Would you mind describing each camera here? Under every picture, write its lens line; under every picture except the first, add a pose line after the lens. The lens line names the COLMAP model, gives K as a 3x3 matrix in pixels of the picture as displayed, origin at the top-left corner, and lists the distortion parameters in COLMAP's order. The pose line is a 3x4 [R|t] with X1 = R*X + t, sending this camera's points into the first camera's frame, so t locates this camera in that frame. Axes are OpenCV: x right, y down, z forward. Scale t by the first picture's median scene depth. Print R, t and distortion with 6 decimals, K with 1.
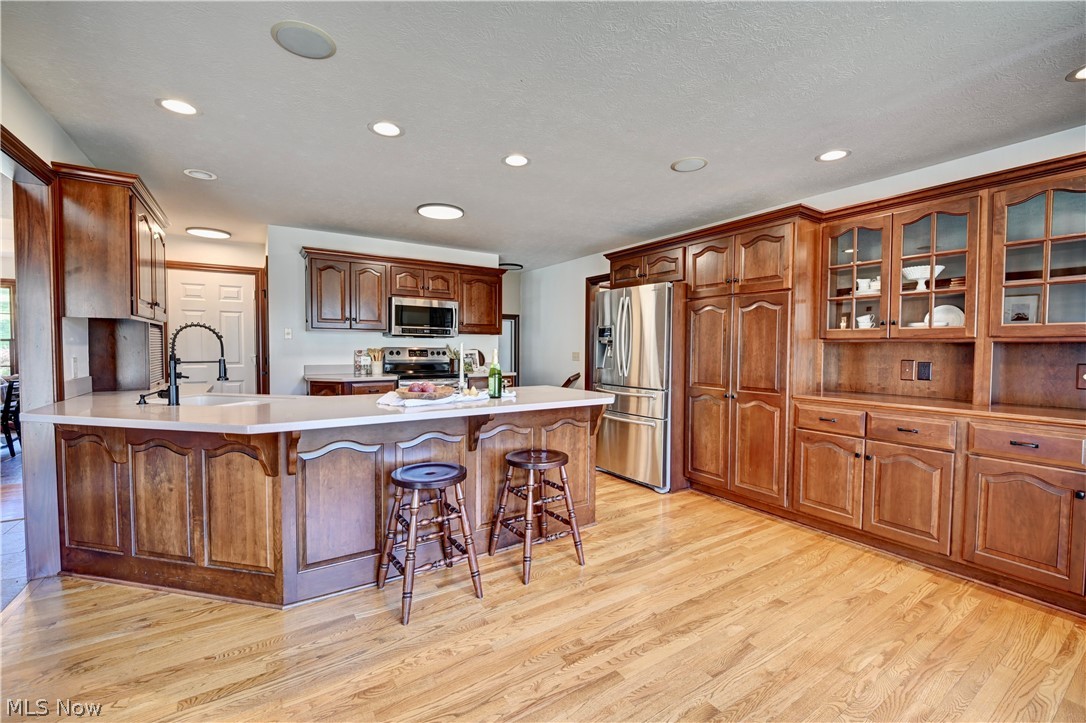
lens RADIAL K [[451.1, 0, 541.8], [0, 451.1, 359.7], [0, 0, 1]] dist [-0.007221, -0.004301]
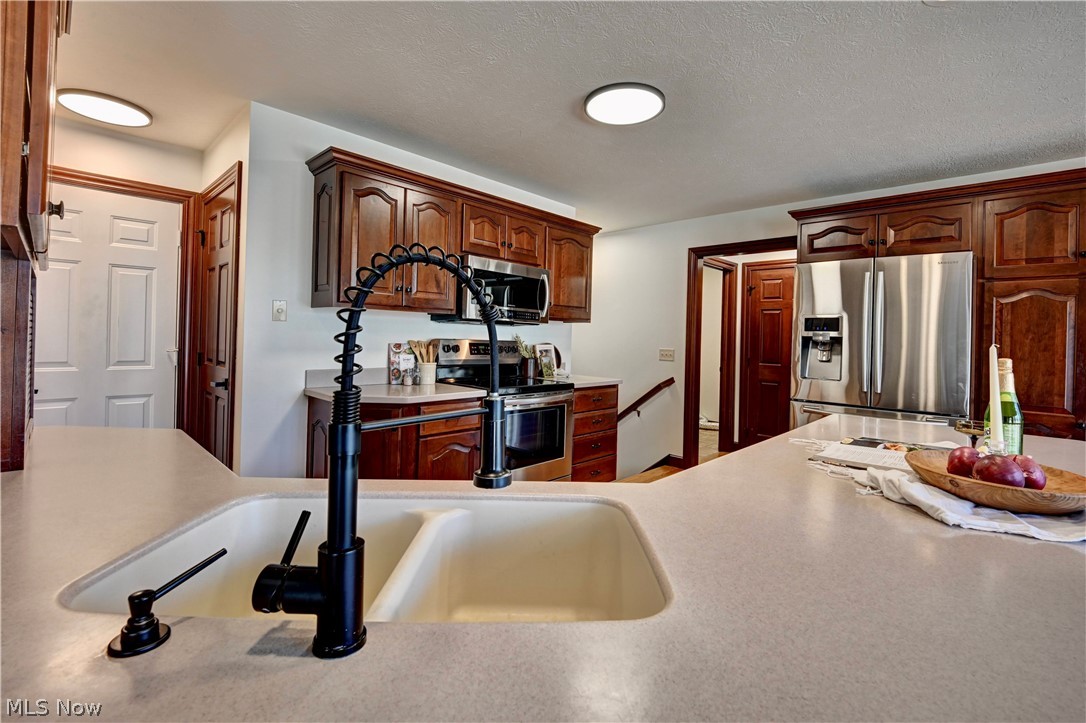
lens RADIAL K [[482.8, 0, 551.0], [0, 482.8, 338.0], [0, 0, 1]] dist [-0.017568, -0.000124]
pose [[0.971123, 0.017789, 0.237917, -0.553750], [-0.012425, 0.999634, -0.024027, -0.024508], [-0.238257, 0.020377, 0.970988, 0.537566]]
